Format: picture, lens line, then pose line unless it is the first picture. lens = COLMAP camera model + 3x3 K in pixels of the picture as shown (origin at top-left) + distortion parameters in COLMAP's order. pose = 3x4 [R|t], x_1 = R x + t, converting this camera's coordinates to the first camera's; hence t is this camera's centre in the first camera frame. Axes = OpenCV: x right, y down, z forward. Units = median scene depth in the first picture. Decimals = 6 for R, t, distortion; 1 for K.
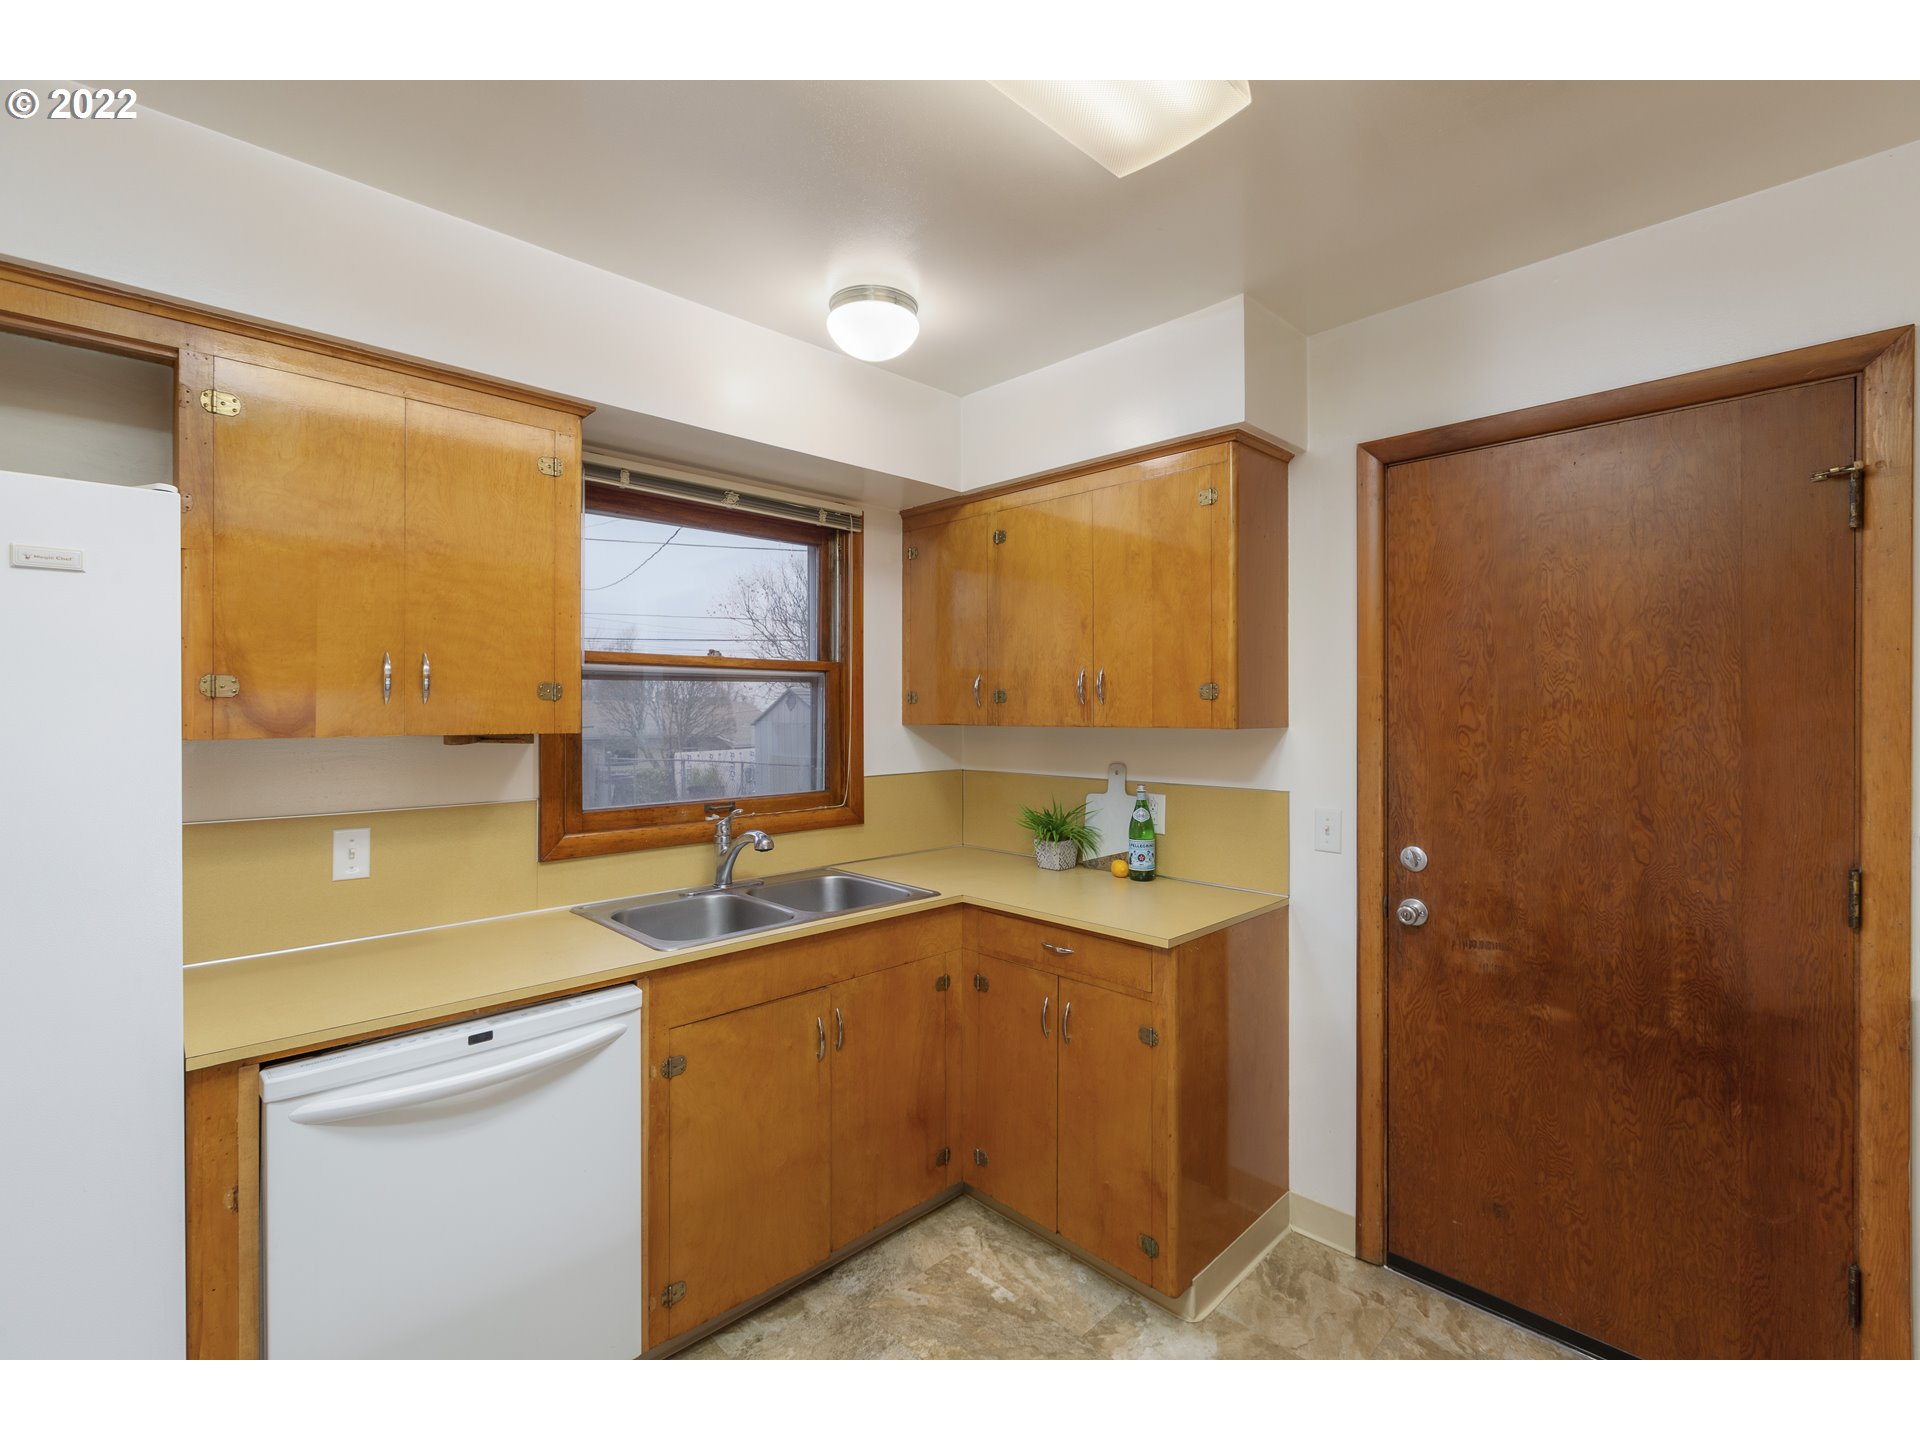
lens RADIAL K [[853.6, 0, 948.2], [0, 853.6, 713.0], [0, 0, 1]] dist [0.001414, 0.000158]
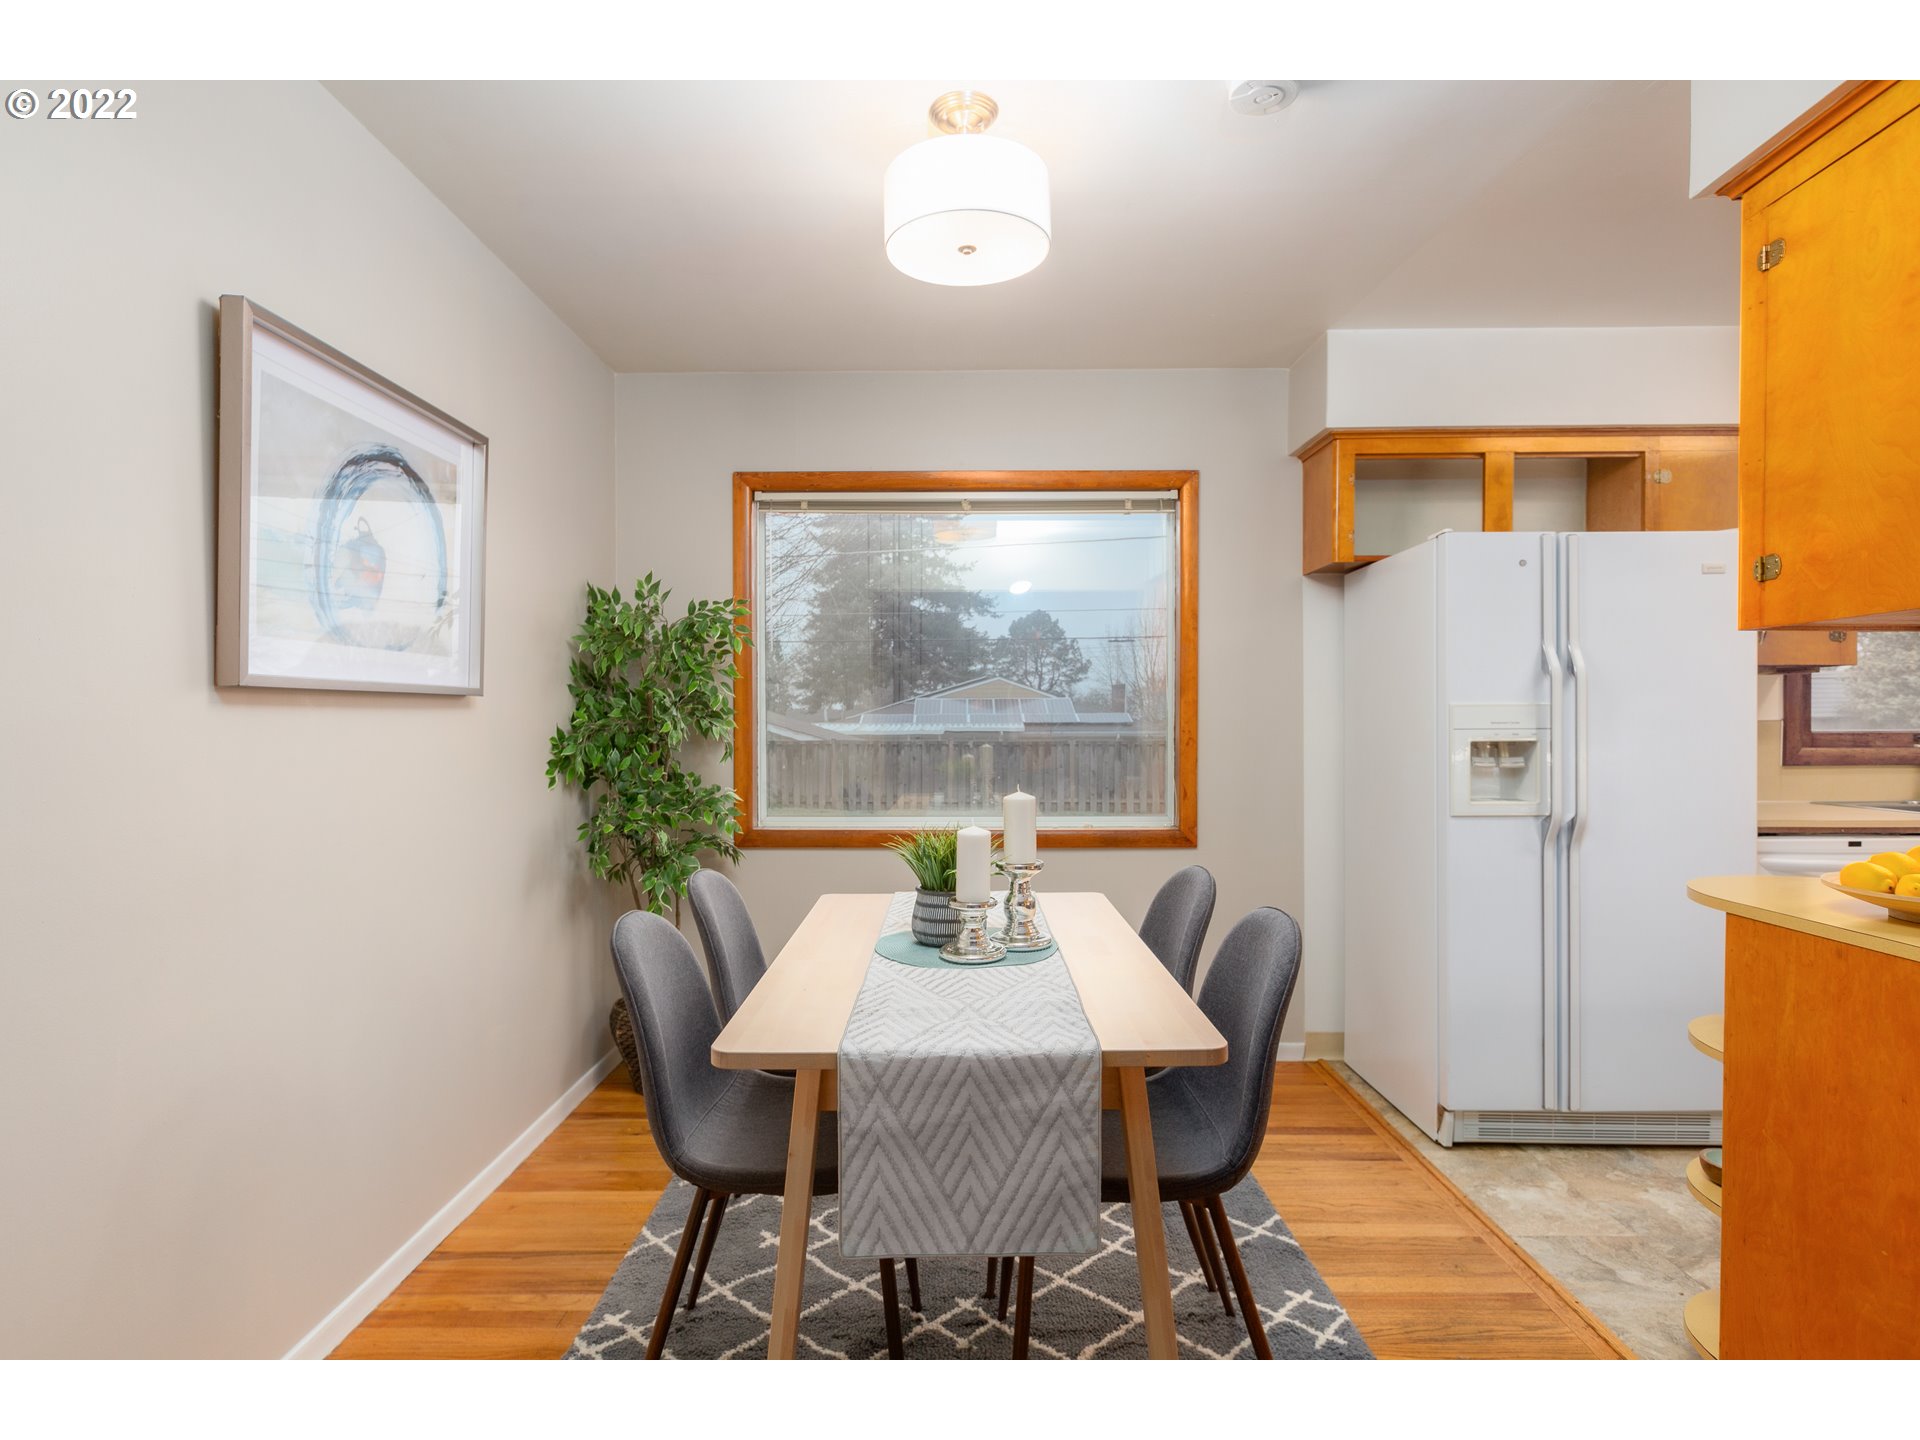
lens RADIAL K [[996.7, 0, 956.1], [0, 996.7, 732.6], [0, 0, 1]] dist [-0.001371, -0.000993]
pose [[0.716612, 0.001136, -0.697472, -0.342125], [0.004222, 0.999973, 0.005966, 0.114616], [0.697460, -0.007220, 0.716588, -1.137429]]
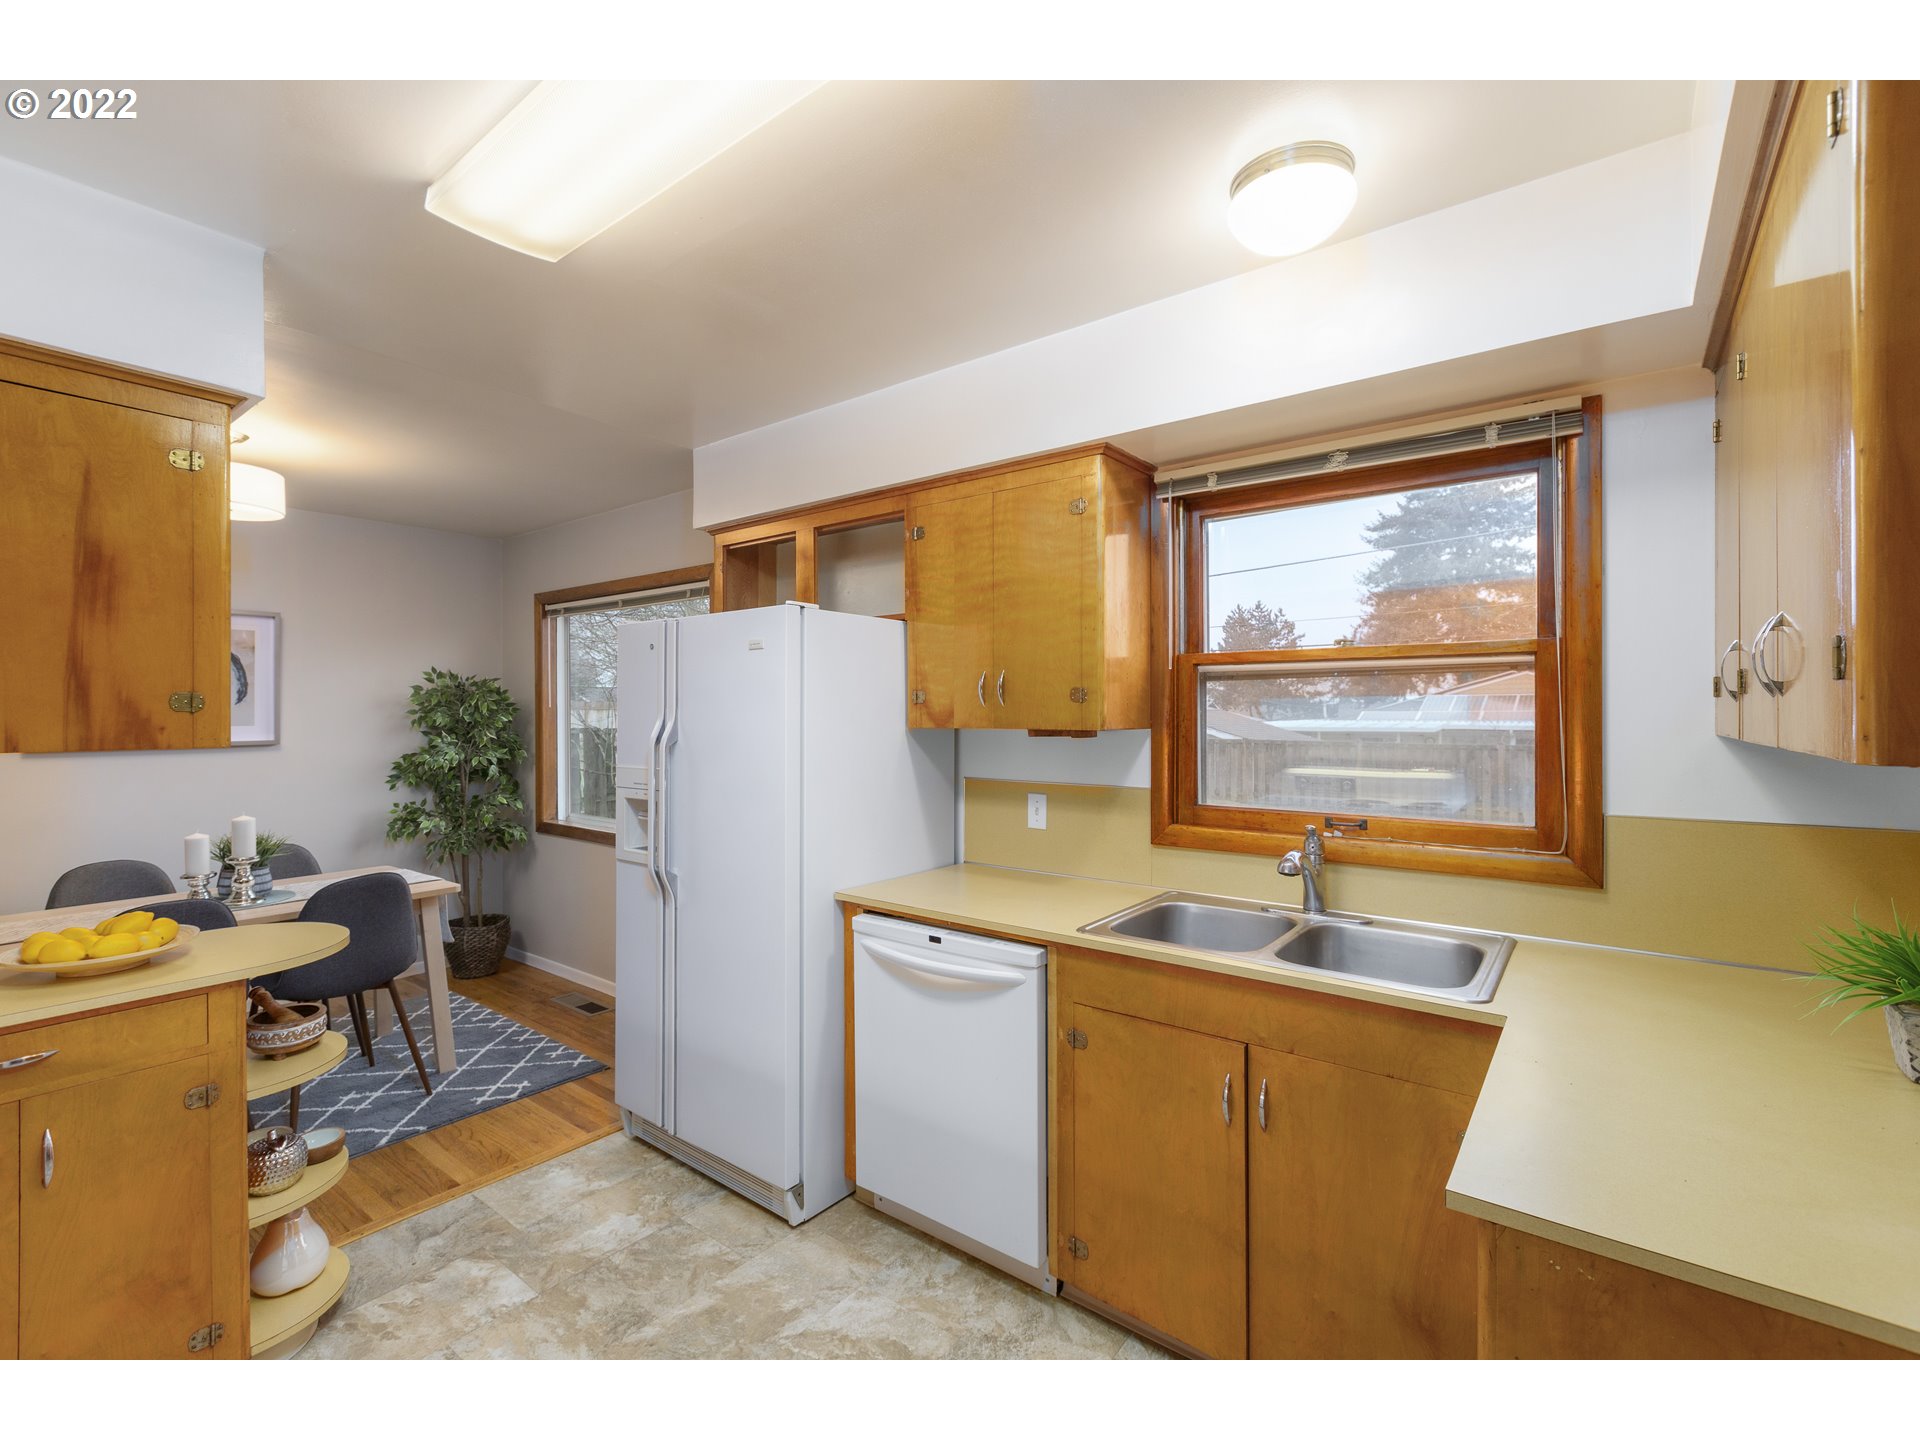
lens RADIAL K [[853.6, 0, 948.2], [0, 853.6, 713.0], [0, 0, 1]] dist [0.001414, 0.000158]
pose [[0.147951, -0.004684, -0.988984, 0.650511], [-0.002151, 0.999985, -0.005058, 0.007023], [0.988992, 0.002876, 0.147939, 0.609179]]
